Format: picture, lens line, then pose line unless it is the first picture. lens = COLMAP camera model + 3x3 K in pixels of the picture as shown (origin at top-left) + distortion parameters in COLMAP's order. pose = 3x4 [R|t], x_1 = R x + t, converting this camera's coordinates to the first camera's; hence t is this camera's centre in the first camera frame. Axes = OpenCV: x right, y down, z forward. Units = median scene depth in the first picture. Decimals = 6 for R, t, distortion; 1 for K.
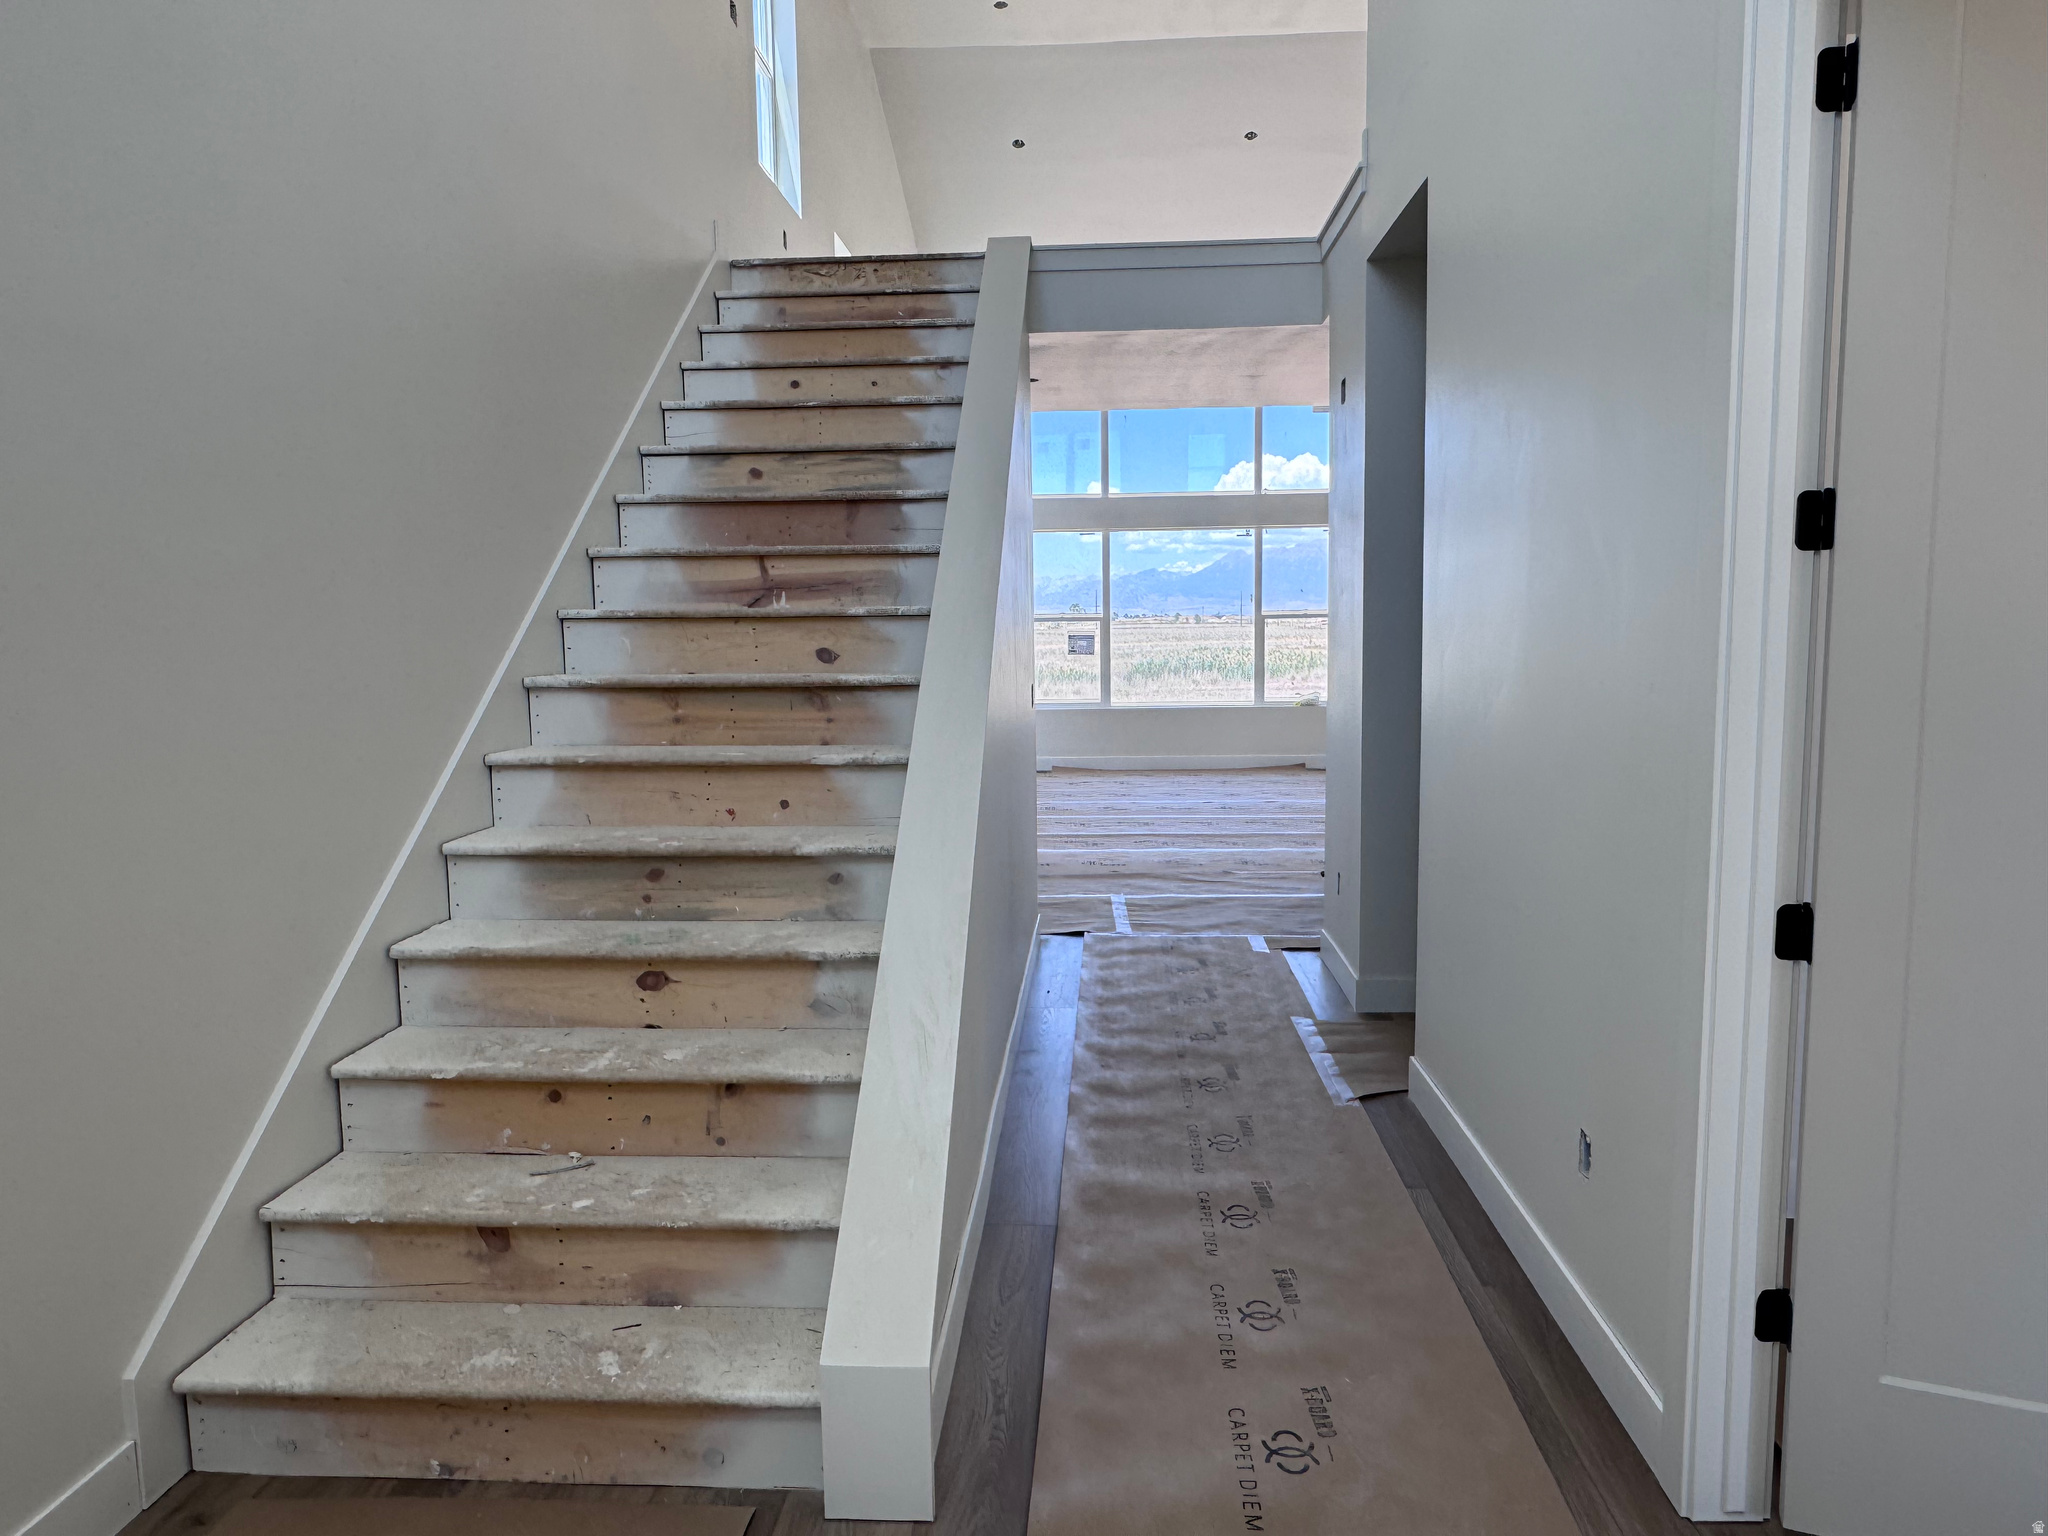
lens RADIAL K [[1318.1, 0, 1024.0], [0, 1318.1, 768.0], [0, 0, 1]] dist [0.002416, 0.001754]
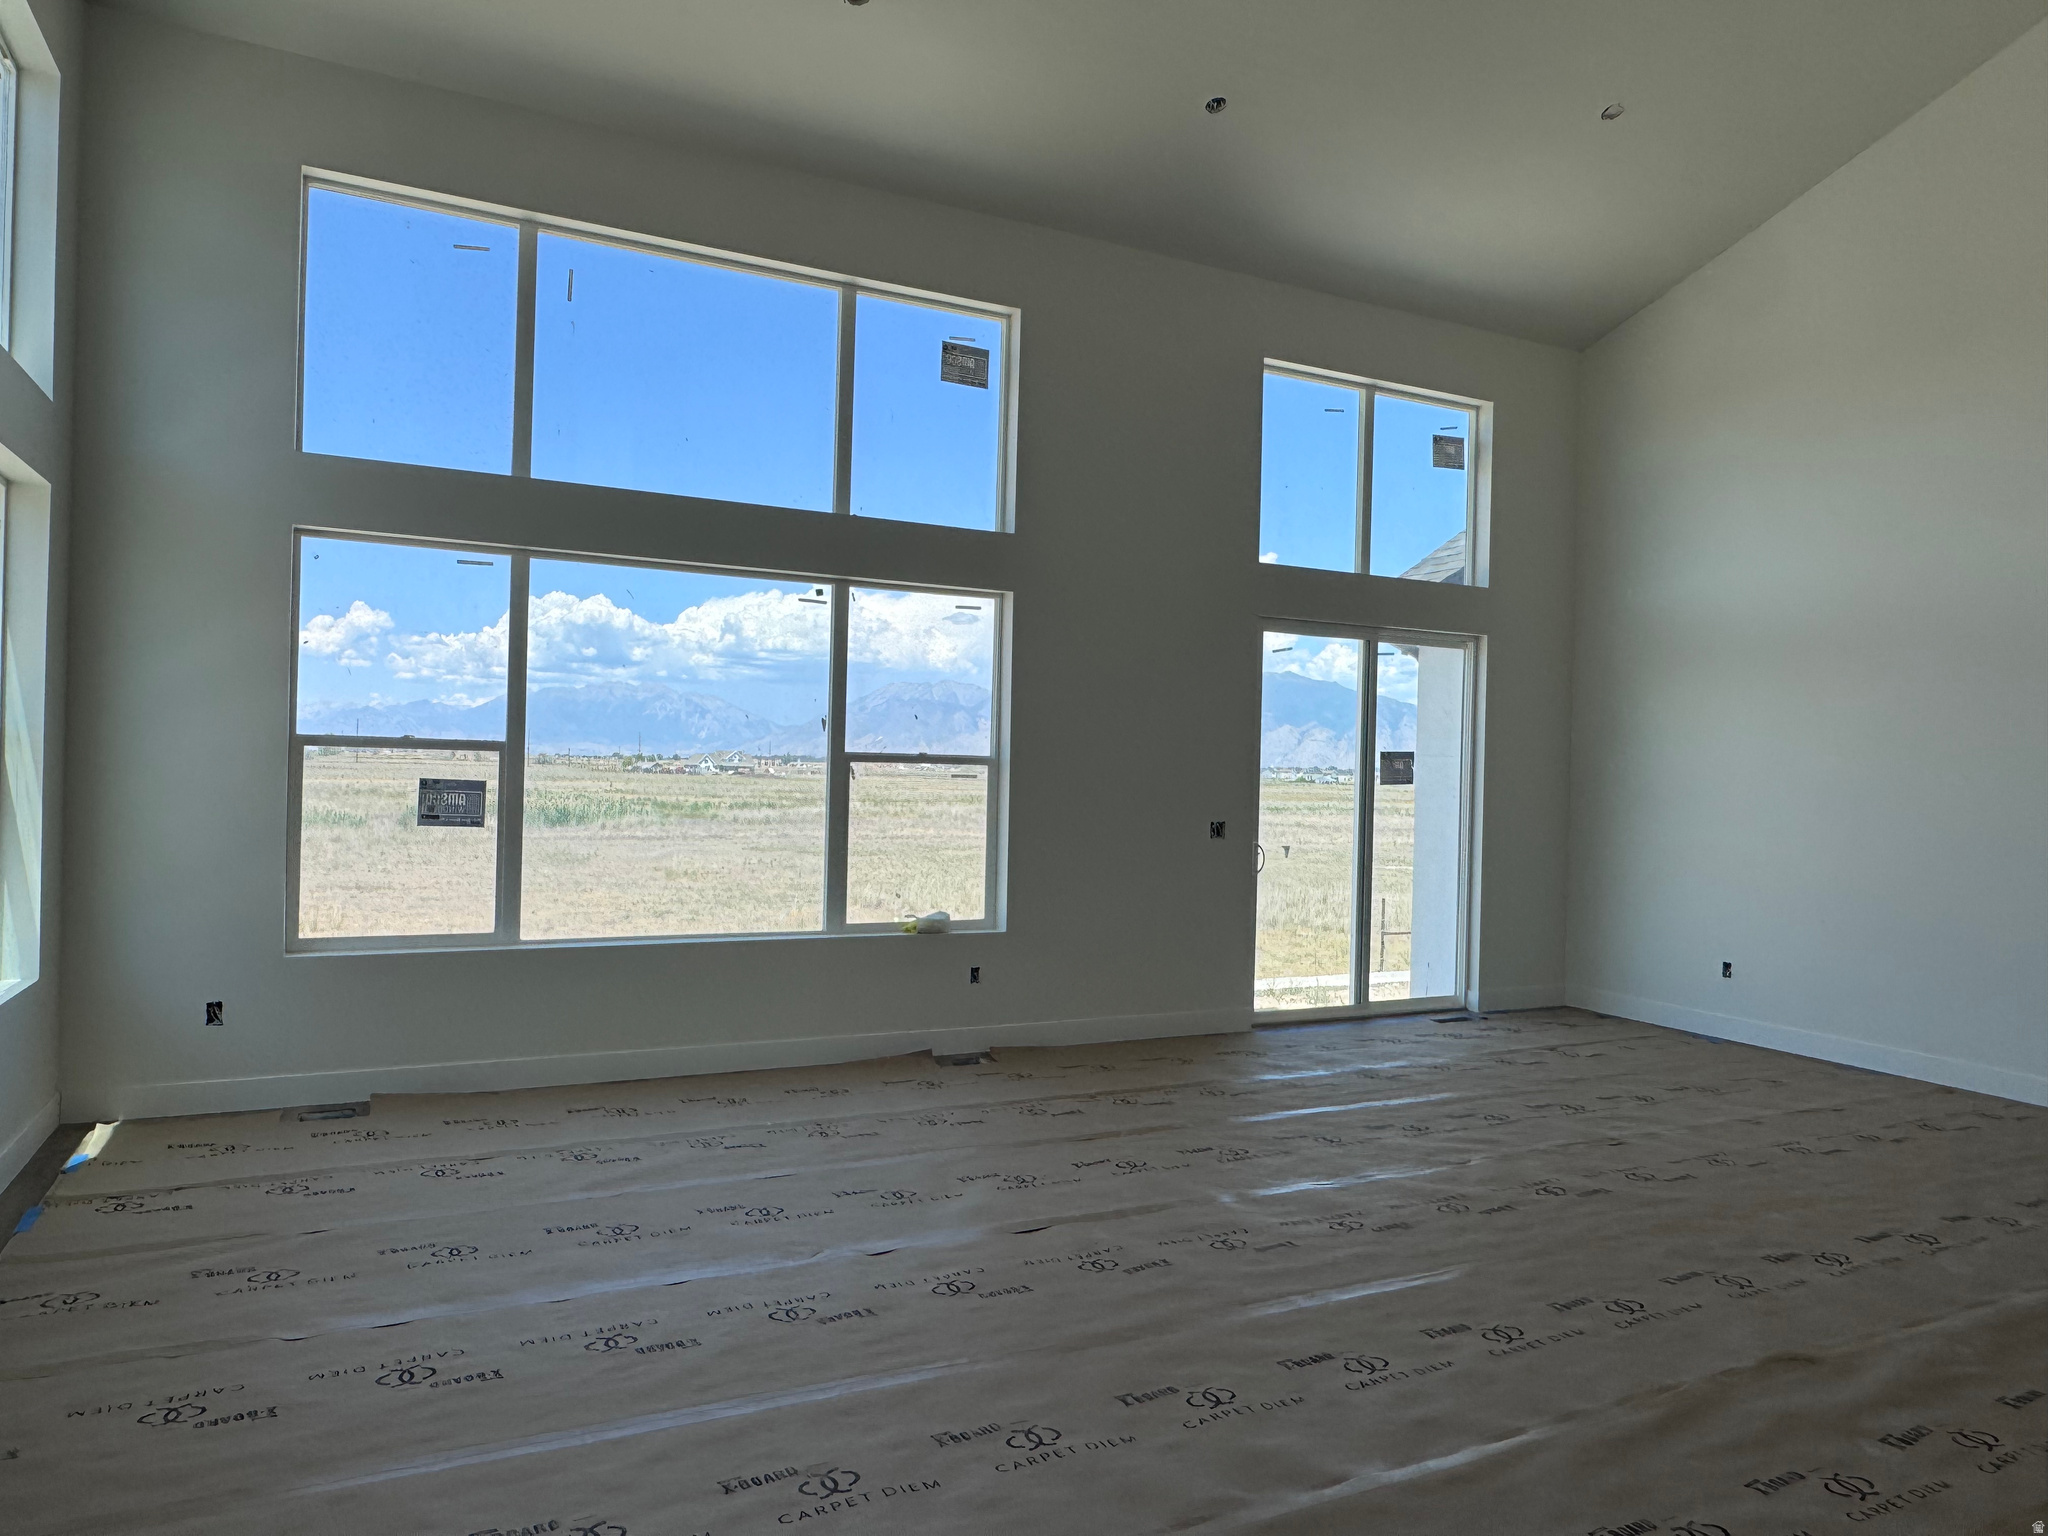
lens RADIAL K [[1318.1, 0, 1024.0], [0, 1318.1, 768.0], [0, 0, 1]] dist [0.002416, 0.001754]
pose [[0.864714, 0.040829, 0.500603, -0.012668], [0.014294, 0.994286, -0.105785, -0.056273], [-0.502061, 0.098629, 0.859190, 0.529131]]
